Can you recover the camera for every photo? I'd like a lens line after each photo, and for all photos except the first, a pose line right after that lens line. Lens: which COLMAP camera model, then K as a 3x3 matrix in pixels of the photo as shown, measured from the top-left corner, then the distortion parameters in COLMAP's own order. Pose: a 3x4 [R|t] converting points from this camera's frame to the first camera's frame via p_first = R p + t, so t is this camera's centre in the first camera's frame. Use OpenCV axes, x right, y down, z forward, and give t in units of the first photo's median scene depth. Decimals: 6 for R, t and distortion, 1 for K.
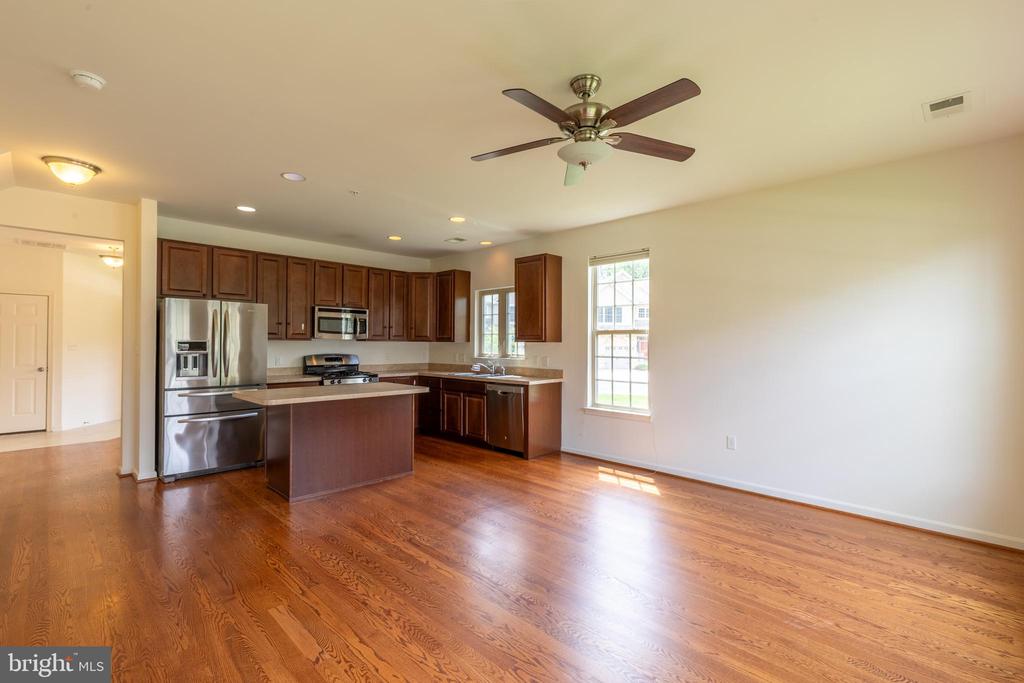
lens RADIAL K [[459.0, 0, 502.8], [0, 459.0, 340.9], [0, 0, 1]] dist [-0.012654, 0.000158]
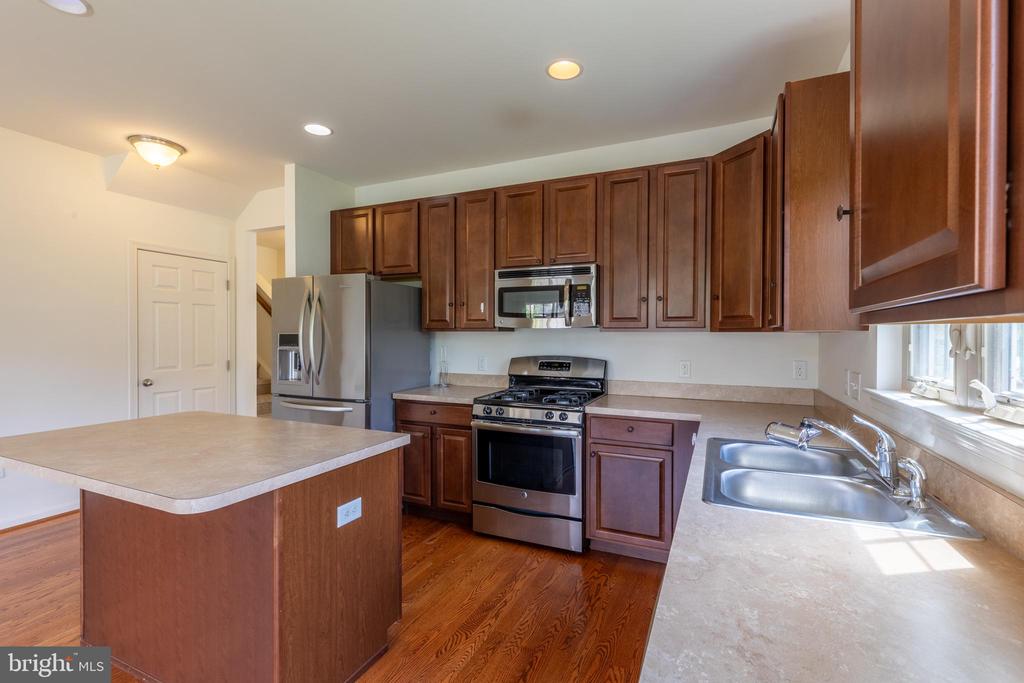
lens RADIAL K [[459.0, 0, 502.8], [0, 459.0, 340.9], [0, 0, 1]] dist [-0.012654, 0.000158]
pose [[0.325630, 0.006364, -0.945476, 0.125942], [0.006544, 0.999938, 0.008985, 0.005980], [0.945475, -0.009113, 0.325568, 0.824049]]
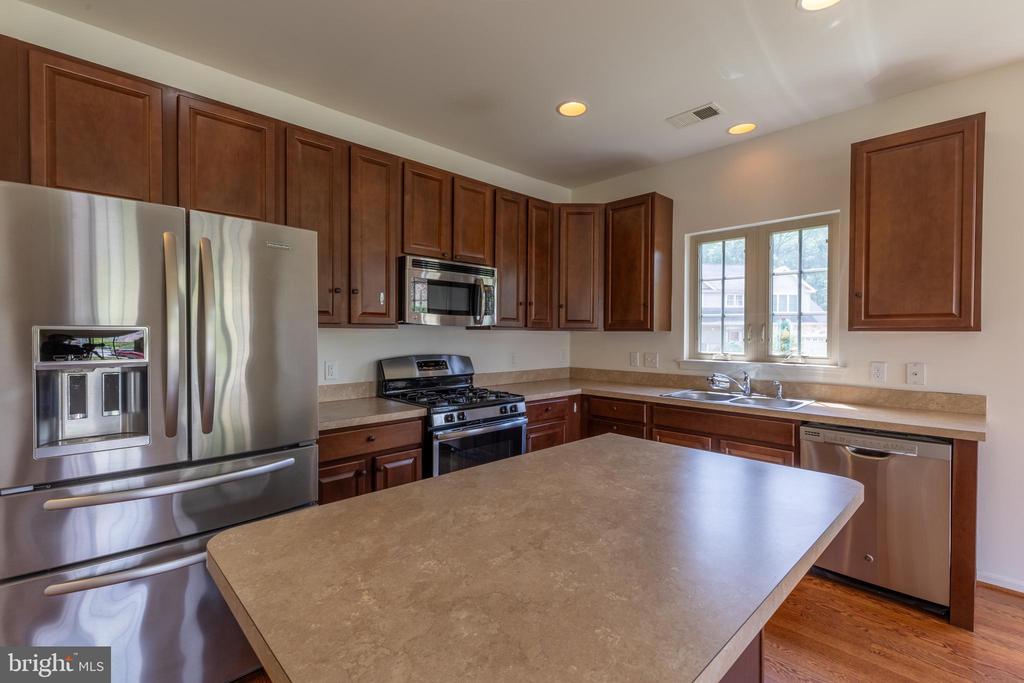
lens RADIAL K [[459.0, 0, 502.8], [0, 459.0, 340.9], [0, 0, 1]] dist [-0.012654, 0.000158]
pose [[0.999341, -0.000077, -0.036309, -0.291589], [0.000950, 0.999711, 0.024028, 0.000848], [0.036296, -0.024047, 0.999052, 0.526561]]
